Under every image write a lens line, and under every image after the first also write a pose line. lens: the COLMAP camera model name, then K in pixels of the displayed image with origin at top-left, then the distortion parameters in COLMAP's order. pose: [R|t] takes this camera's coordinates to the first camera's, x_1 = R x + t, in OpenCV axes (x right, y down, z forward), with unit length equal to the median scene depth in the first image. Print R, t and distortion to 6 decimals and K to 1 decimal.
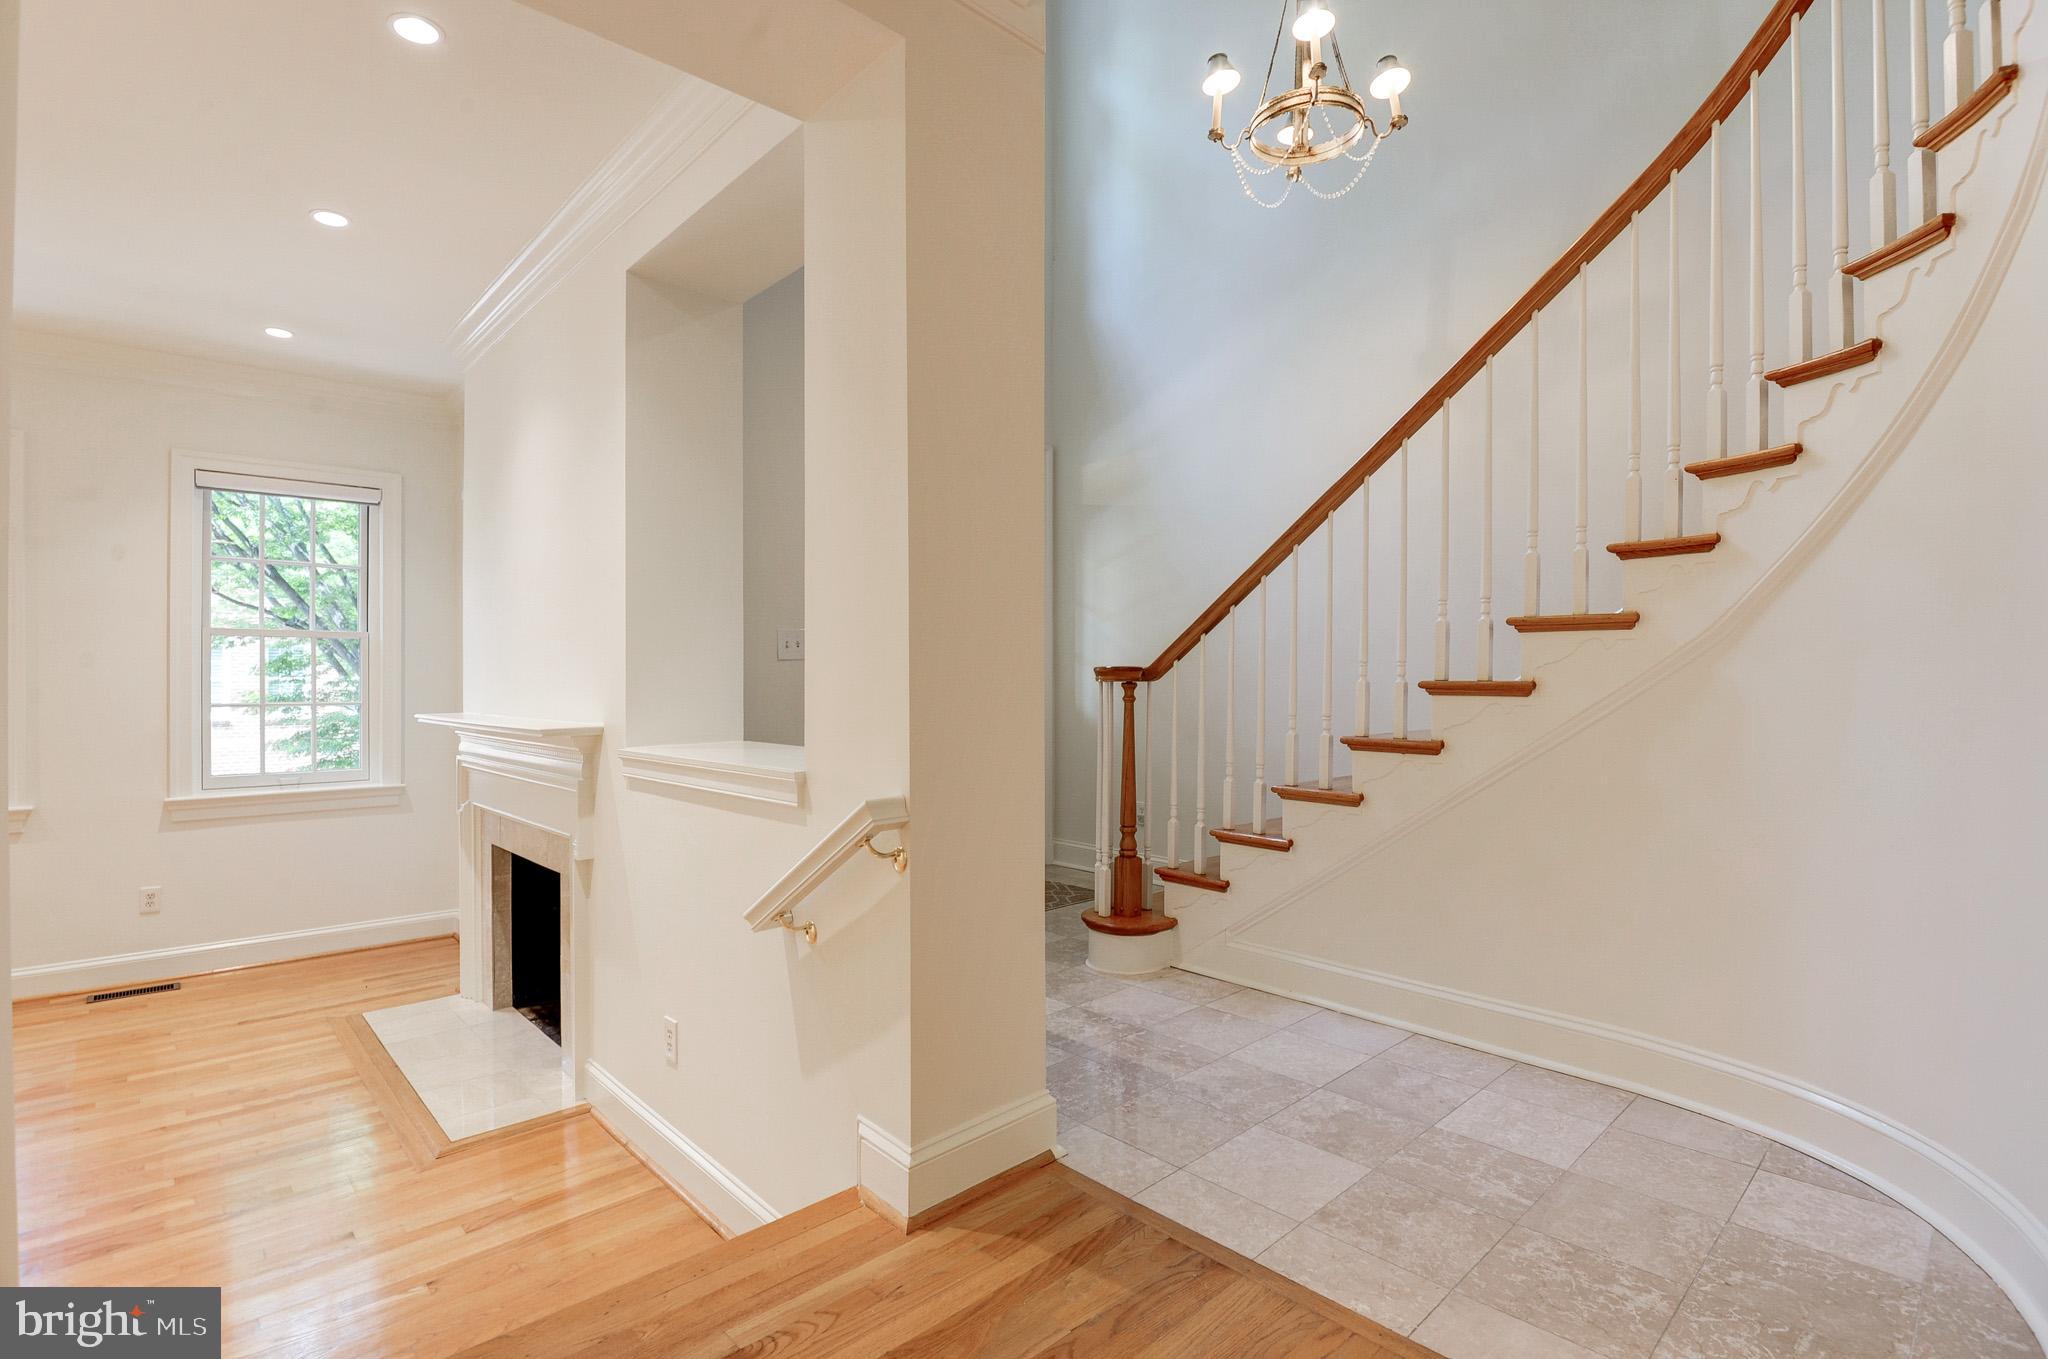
lens RADIAL K [[975.4, 0, 1023.7], [0, 975.4, 678.0], [0, 0, 1]] dist [-0.005028, -0.010057]
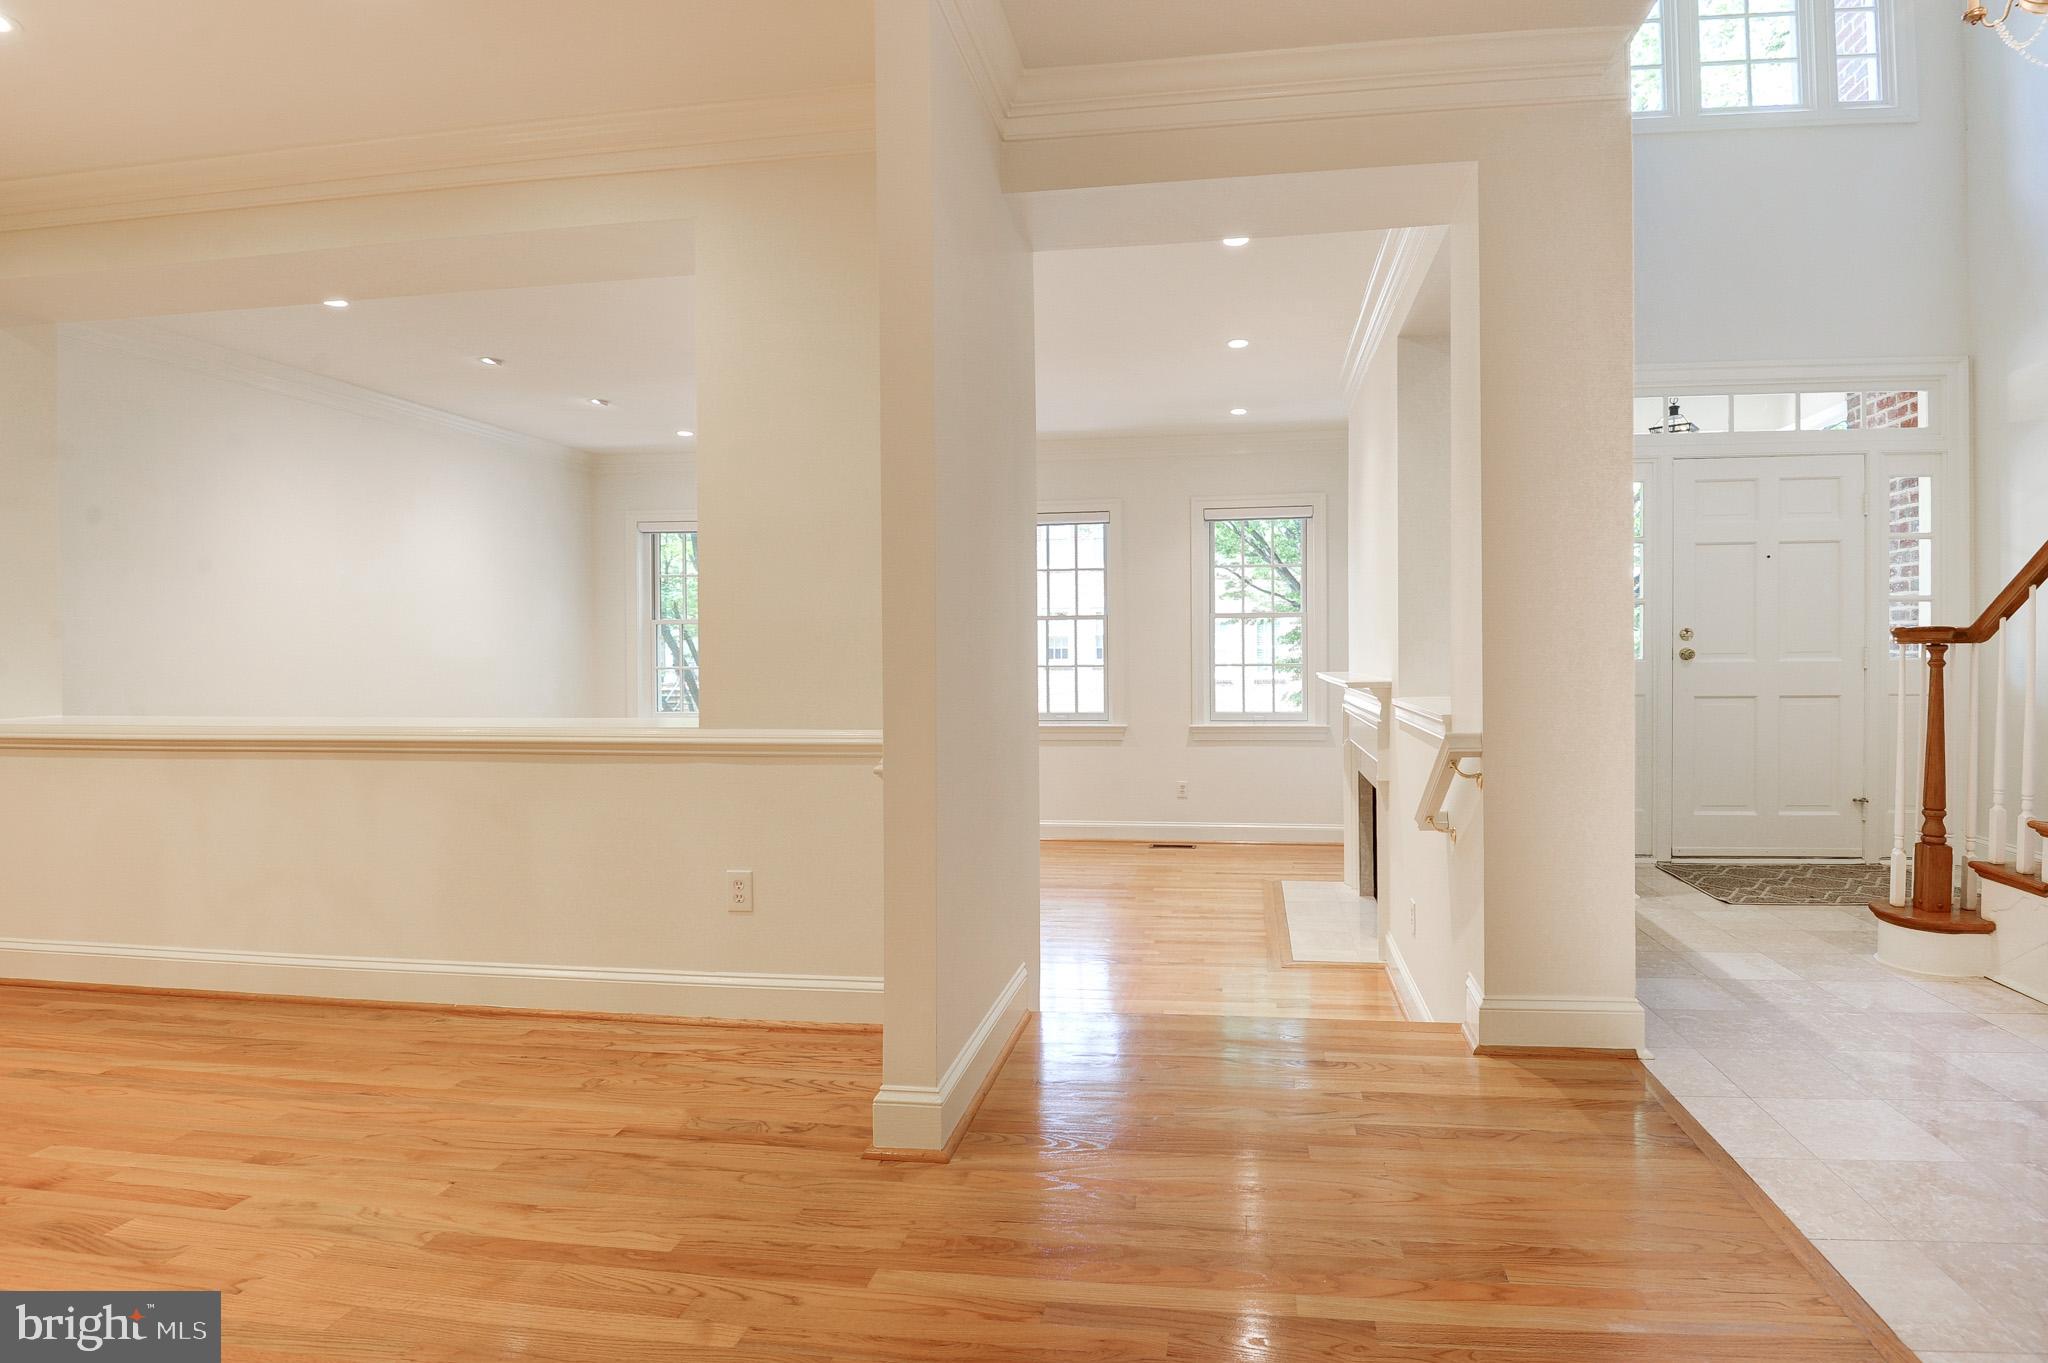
lens RADIAL K [[975.4, 0, 1100.7], [0, 975.4, 660.0], [0, 0, 1]] dist [-0.005028, -0.010057]
pose [[0.631344, 0.003442, -0.775495, 0.333527], [0.008833, 0.999893, 0.011629, 0.001261], [0.775452, -0.014192, 0.631246, -0.139028]]
